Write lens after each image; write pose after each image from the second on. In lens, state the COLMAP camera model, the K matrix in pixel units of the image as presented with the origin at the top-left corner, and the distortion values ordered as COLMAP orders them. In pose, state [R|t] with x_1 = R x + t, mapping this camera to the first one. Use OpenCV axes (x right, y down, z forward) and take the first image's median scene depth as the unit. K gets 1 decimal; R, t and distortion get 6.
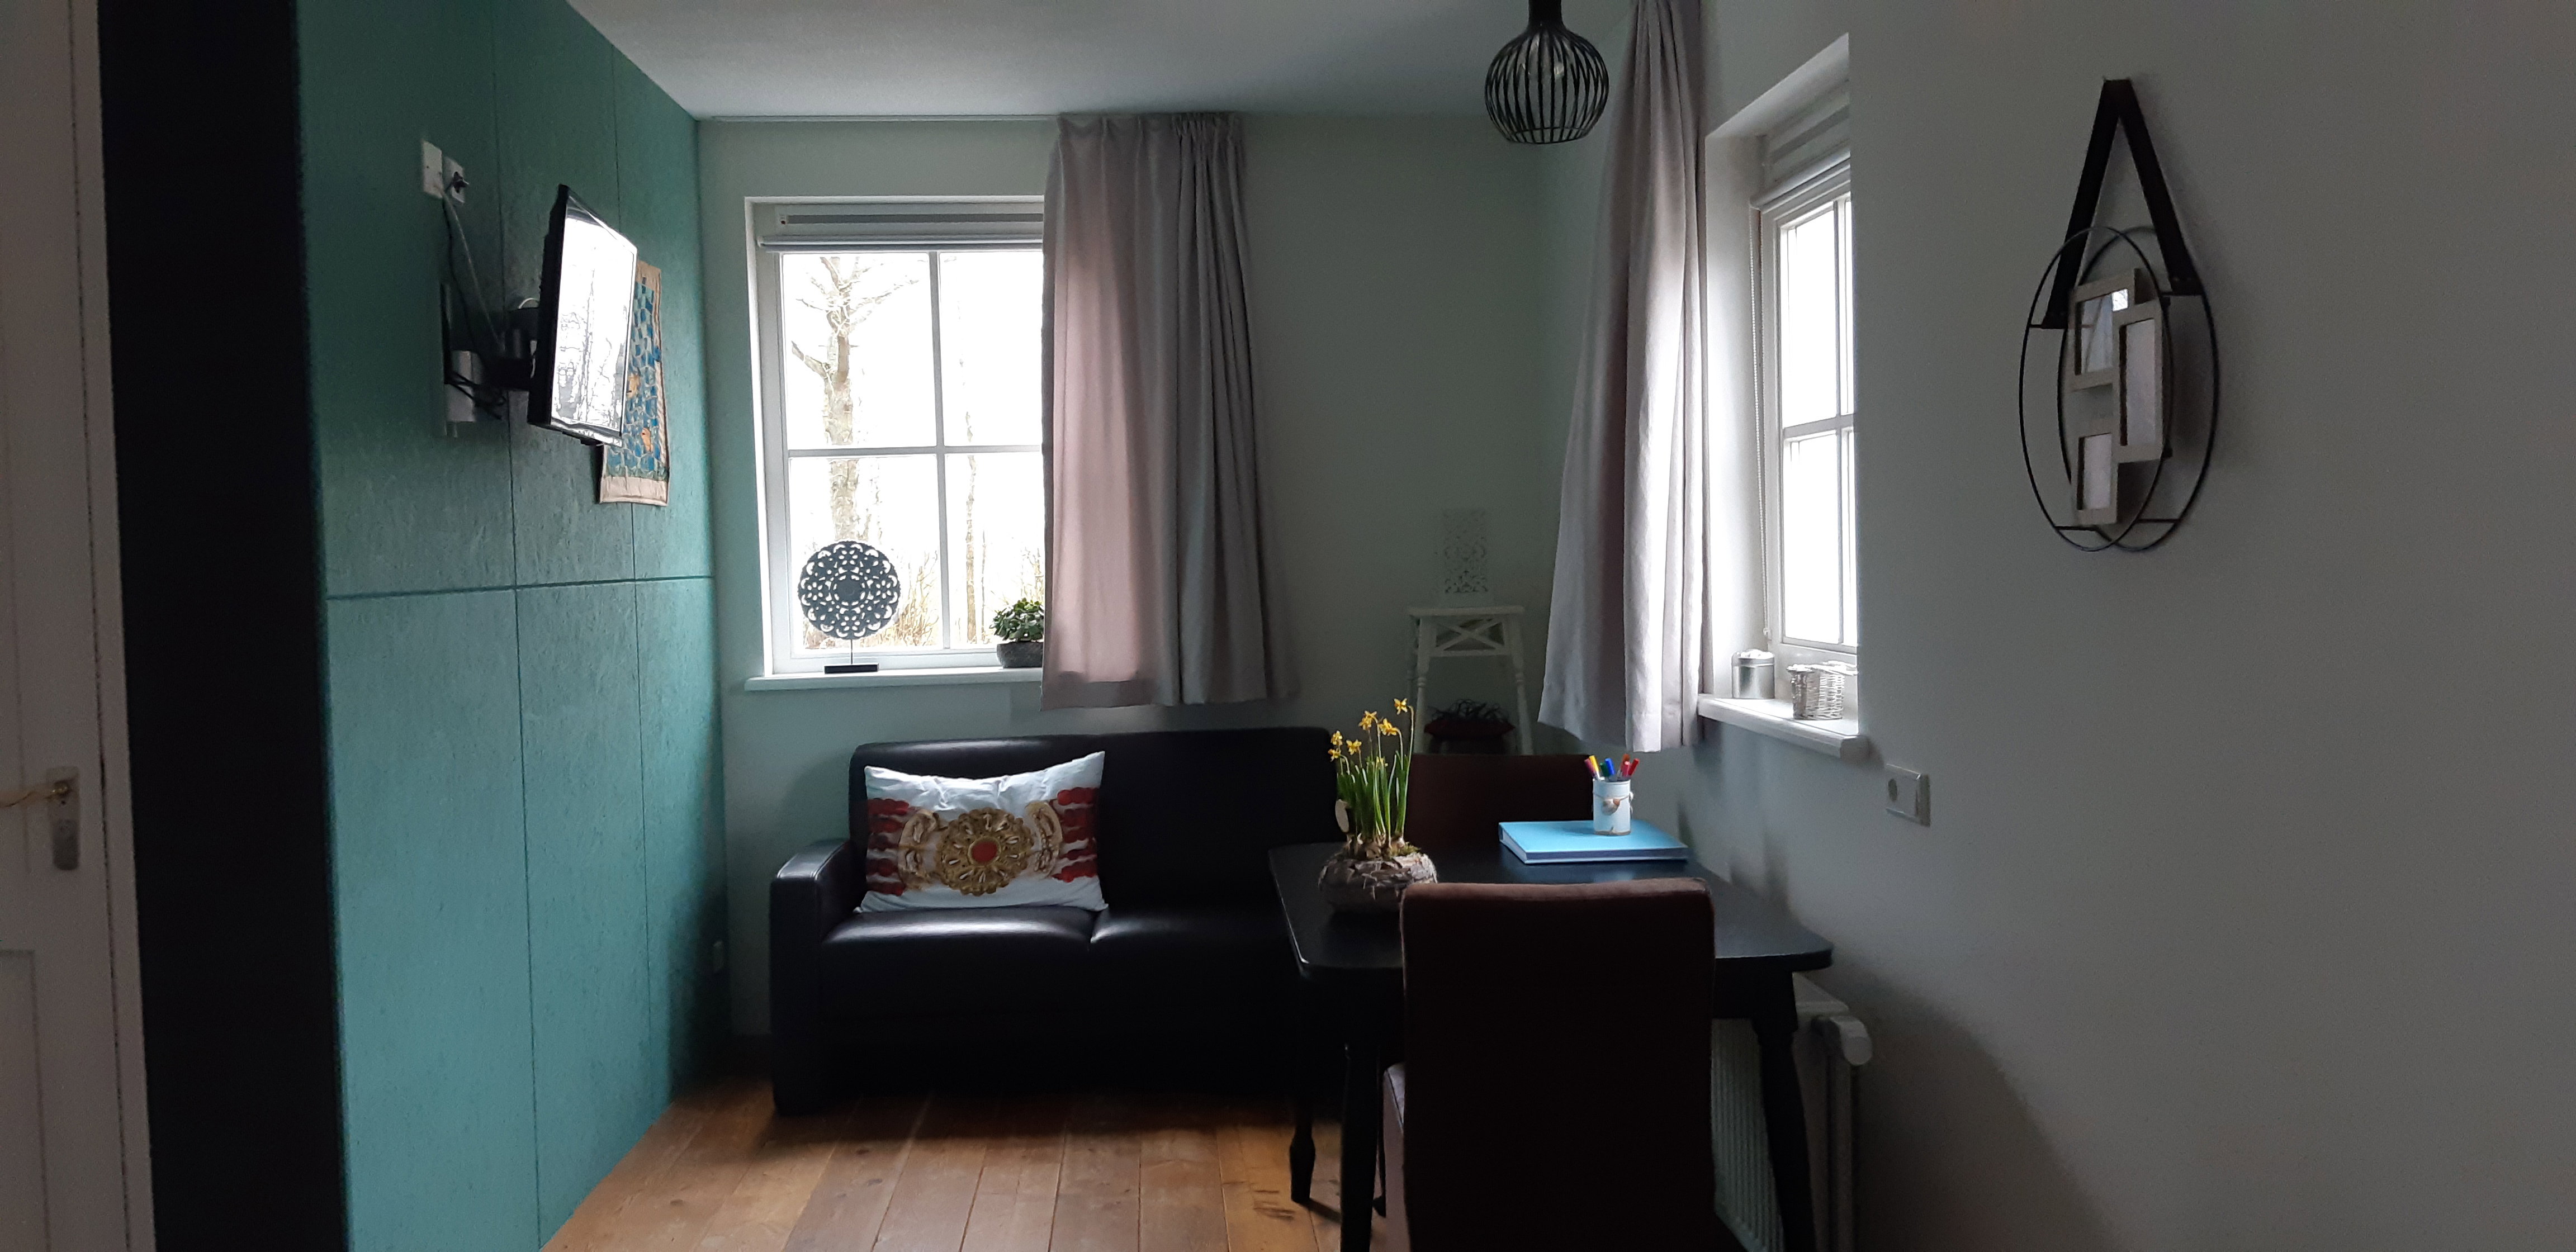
lens RADIAL K [[1972.9, 0, 1288.0], [0, 1972.9, 626.0], [0, 0, 1]] dist [0.052986, -0.001527]
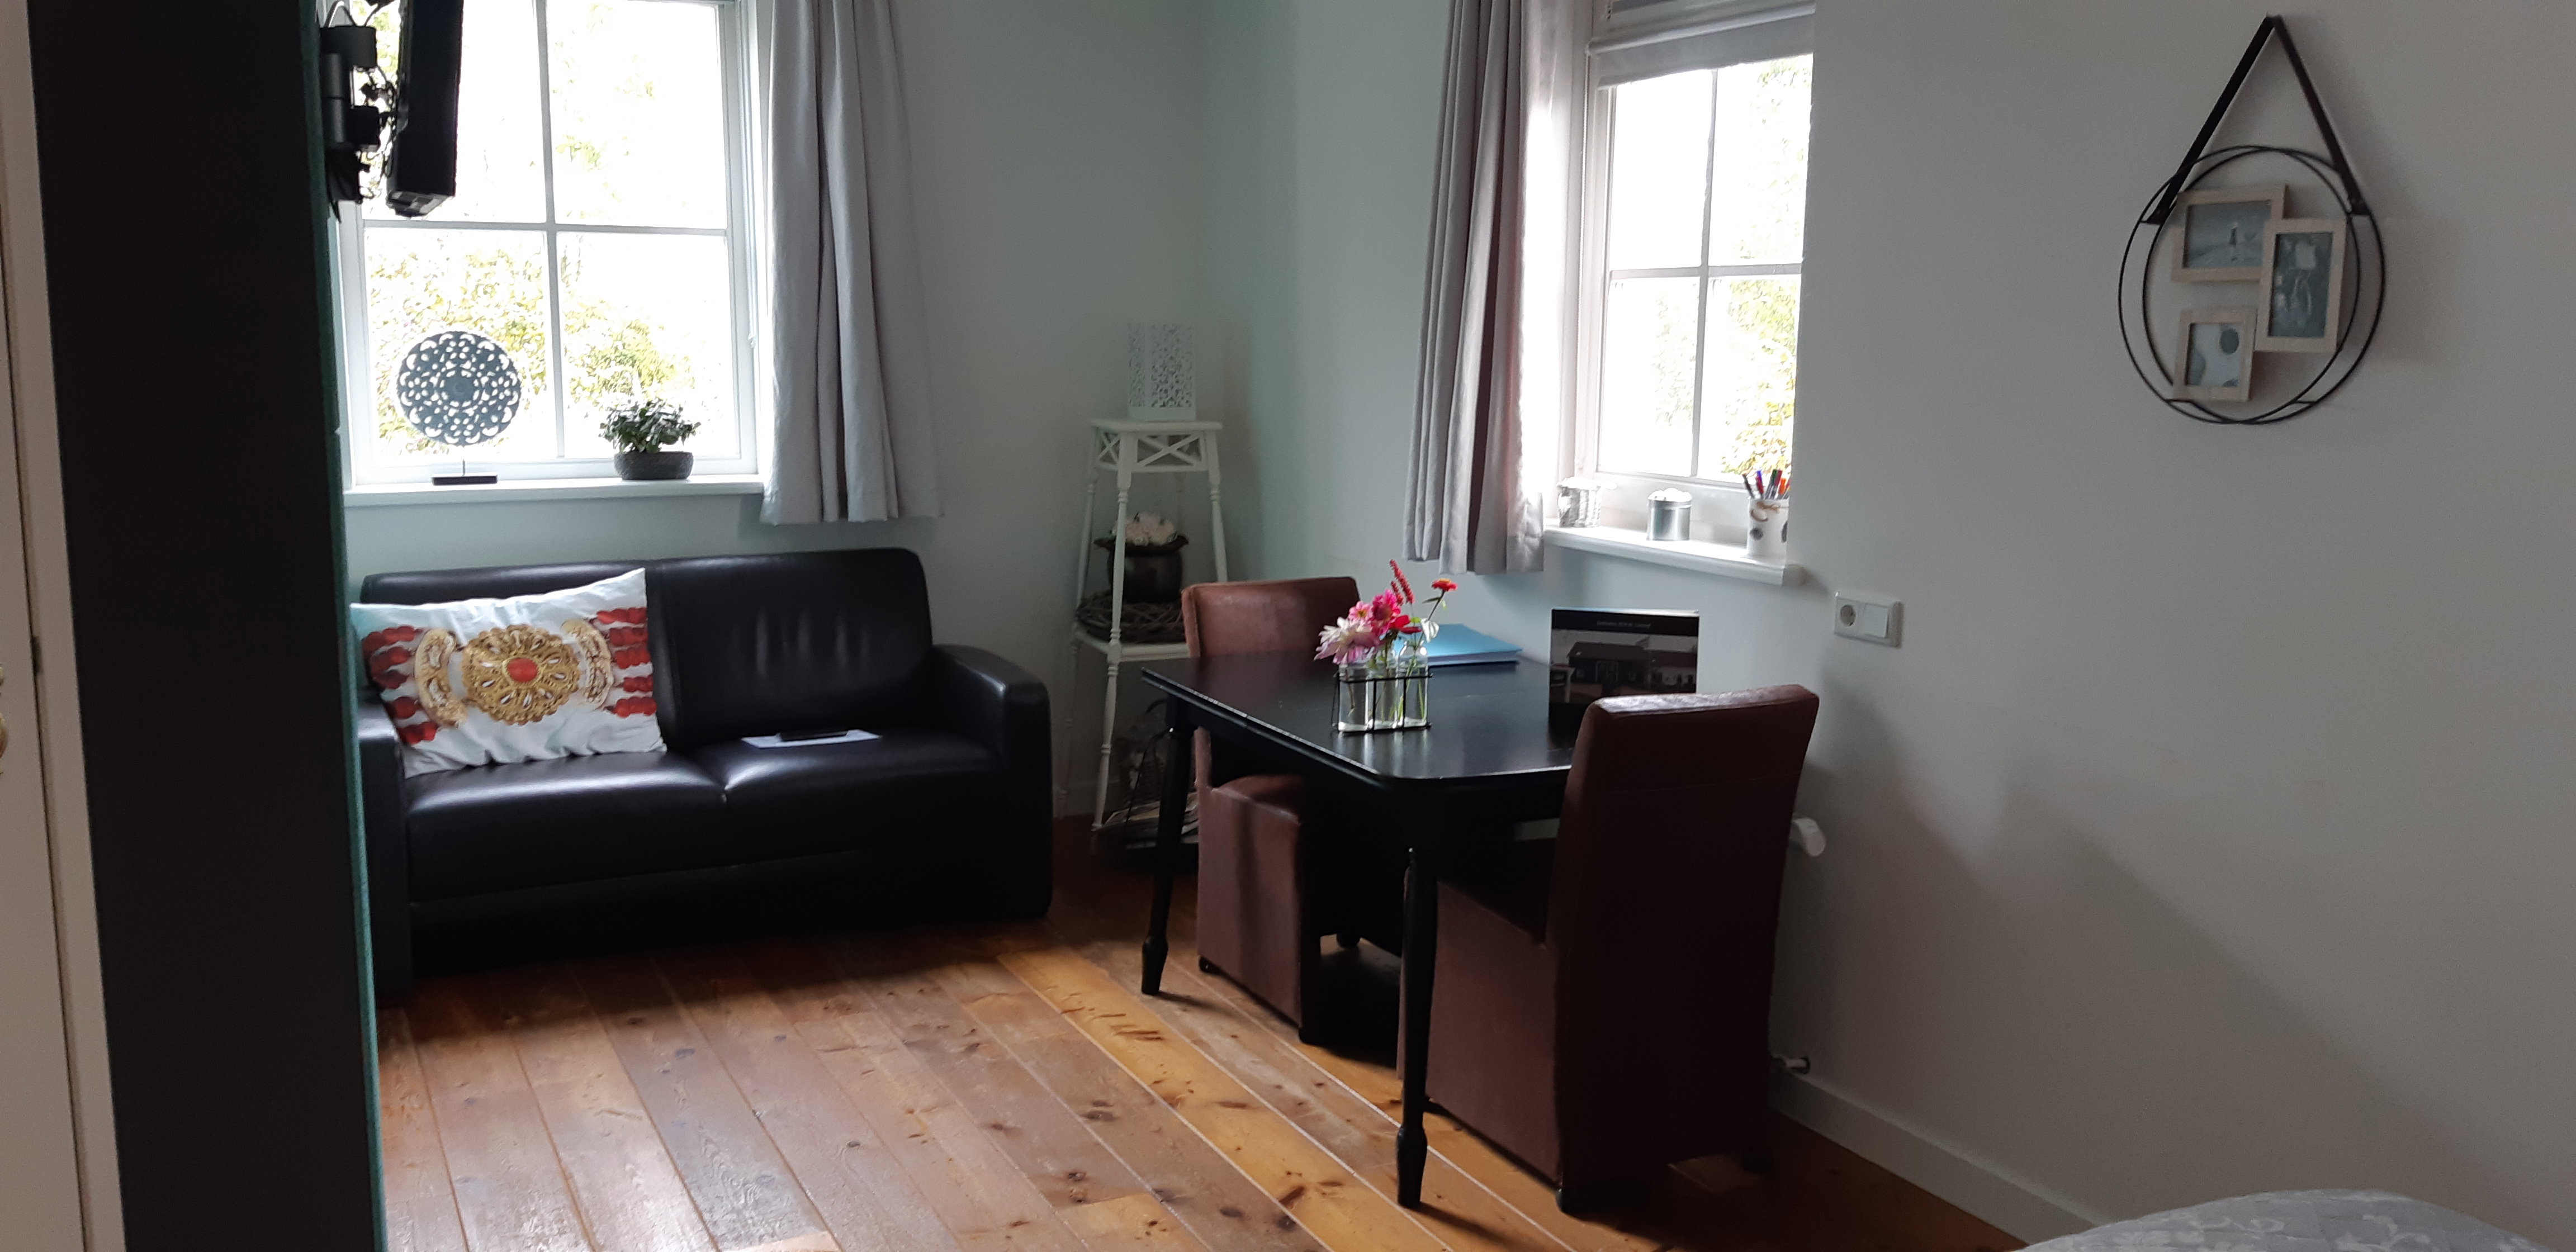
lens RADIAL K [[1972.9, 0, 1288.0], [0, 1972.9, 626.0], [0, 0, 1]] dist [0.052986, -0.001527]
pose [[0.913310, -0.028492, 0.406267, -0.248451], [-0.017276, 0.993941, 0.108545, -0.015714], [-0.406898, -0.106154, 0.907285, 0.057526]]
